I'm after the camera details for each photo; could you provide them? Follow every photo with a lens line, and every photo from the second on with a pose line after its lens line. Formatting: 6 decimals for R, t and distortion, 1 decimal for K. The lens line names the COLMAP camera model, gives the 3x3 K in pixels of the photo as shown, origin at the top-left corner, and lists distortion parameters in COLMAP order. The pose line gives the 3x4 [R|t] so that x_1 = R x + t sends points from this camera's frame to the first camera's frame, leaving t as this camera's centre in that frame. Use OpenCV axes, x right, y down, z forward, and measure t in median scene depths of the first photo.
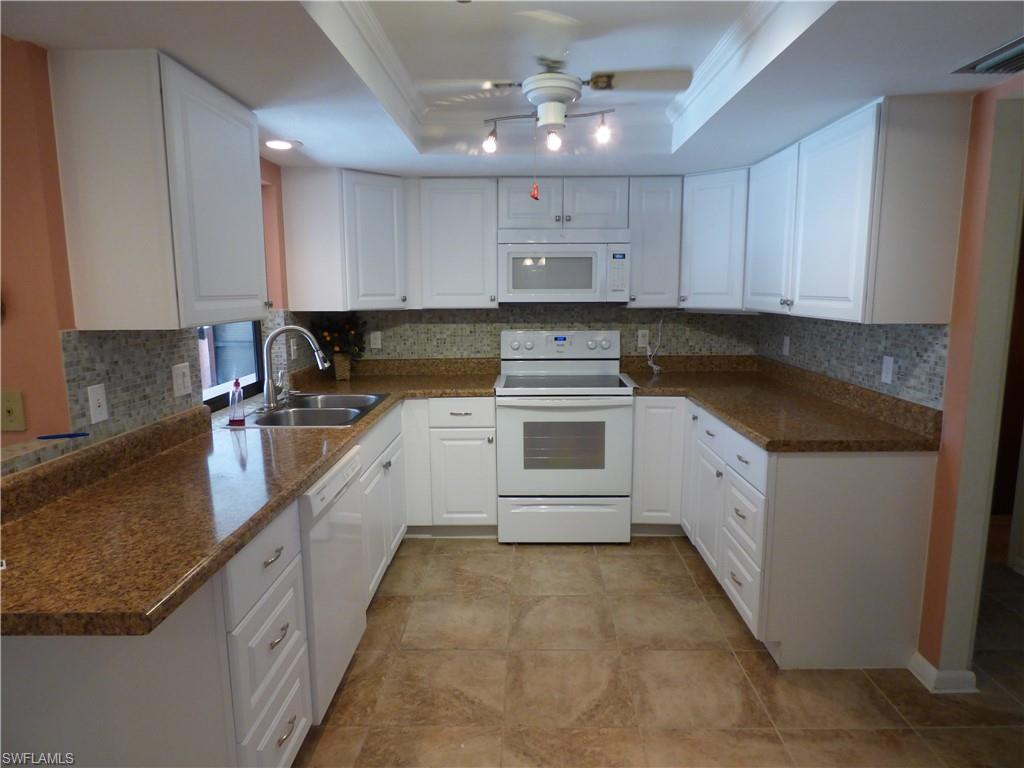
lens RADIAL K [[632.5, 0, 506.0], [0, 632.5, 383.1], [0, 0, 1]] dist [-0.006165, -0.003552]
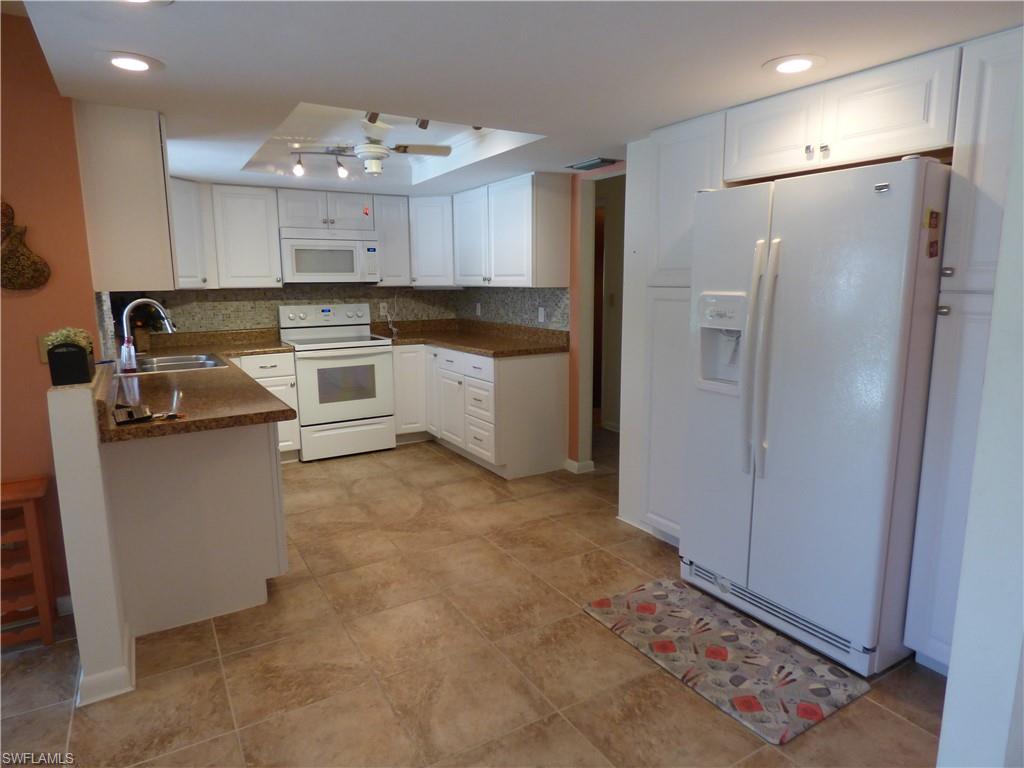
lens RADIAL K [[632.5, 0, 504.1], [0, 632.5, 382.2], [0, 0, 1]] dist [-0.006165, -0.003552]
pose [[0.854516, -0.083736, 0.512631, -0.425008], [0.081293, 0.996318, 0.027236, 0.109403], [-0.513024, 0.018399, 0.858177, -0.494417]]
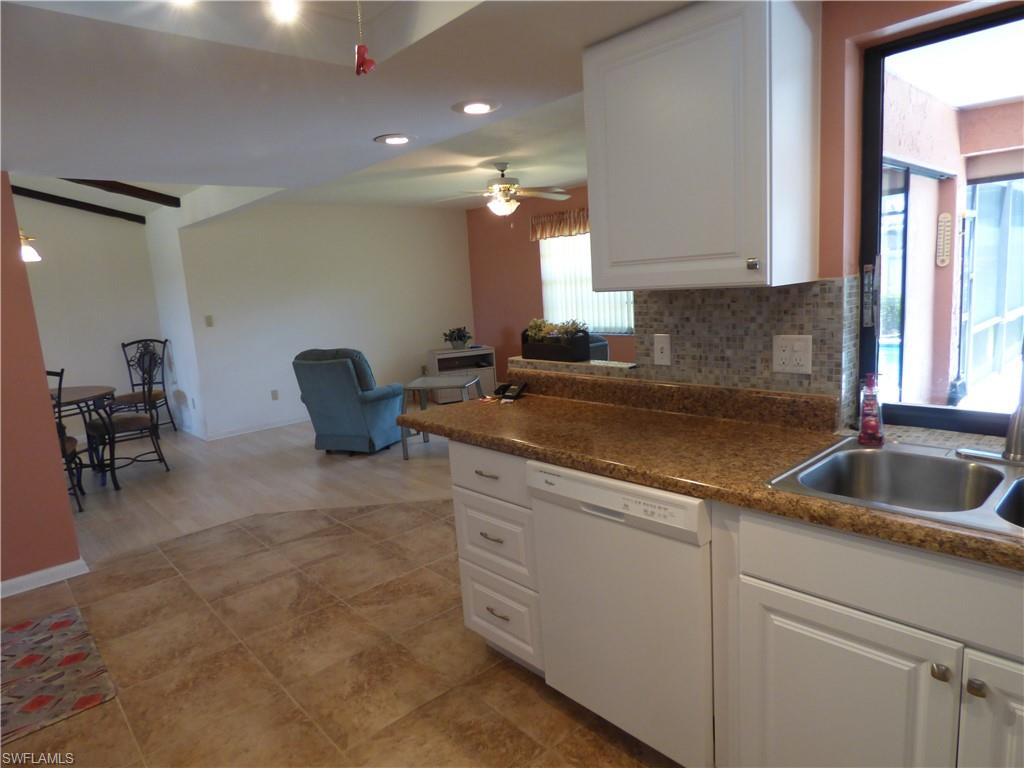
lens RADIAL K [[632.5, 0, 513.8], [0, 632.5, 387.8], [0, 0, 1]] dist [-0.006165, -0.003552]
pose [[-0.725006, 0.162524, -0.669293, 0.263690], [-0.035385, 0.961687, 0.271857, -0.150427], [0.687833, 0.220781, -0.691478, 1.152829]]
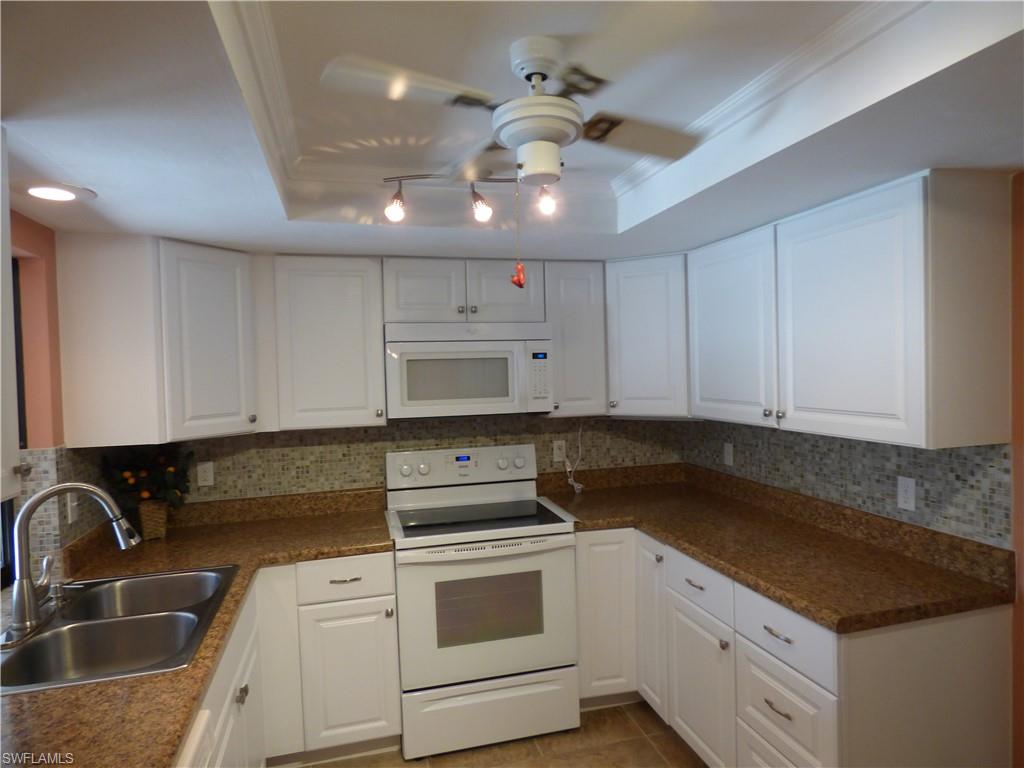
lens RADIAL K [[632.5, 0, 515.3], [0, 632.5, 381.8], [0, 0, 1]] dist [-0.006165, -0.003552]
pose [[0.957216, -0.027204, 0.288092, -0.112050], [0.065279, 0.990209, -0.123392, -0.092107], [-0.281915, 0.136919, 0.949620, 0.322600]]
